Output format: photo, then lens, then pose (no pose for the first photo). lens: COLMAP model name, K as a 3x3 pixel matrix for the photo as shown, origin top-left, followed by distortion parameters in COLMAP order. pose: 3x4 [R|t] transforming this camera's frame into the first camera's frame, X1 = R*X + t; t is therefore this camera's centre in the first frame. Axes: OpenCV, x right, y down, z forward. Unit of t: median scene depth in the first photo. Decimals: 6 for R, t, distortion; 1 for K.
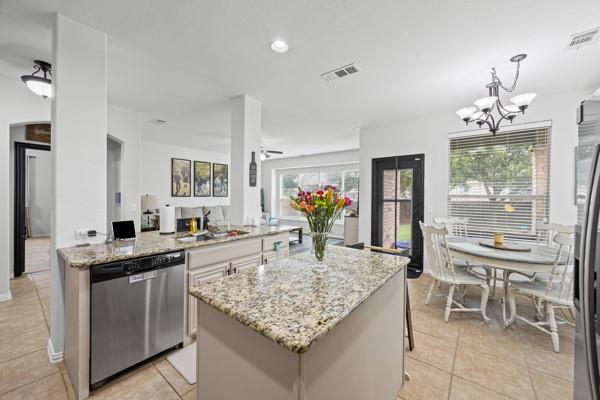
lens RADIAL K [[230.9, 0, 298.6], [0, 230.9, 197.4], [0, 0, 1]] dist [-0.000570, 0.000036]
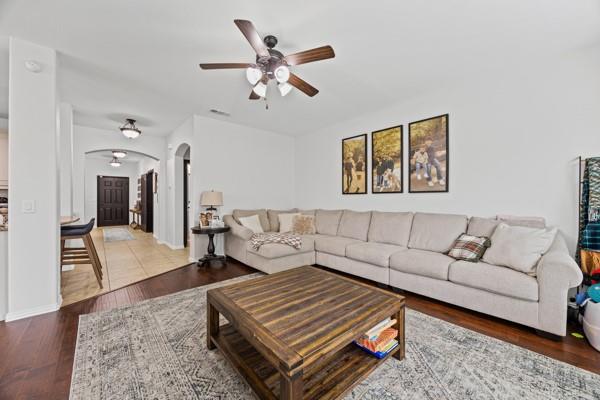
lens RADIAL K [[230.9, 0, 298.6], [0, 230.9, 197.4], [0, 0, 1]] dist [-0.000570, 0.000036]
pose [[-0.181973, -0.016534, -0.983165, 0.153398], [-0.010047, 0.999838, -0.014954, 0.016451], [0.983252, 0.007157, -0.182109, 0.928589]]
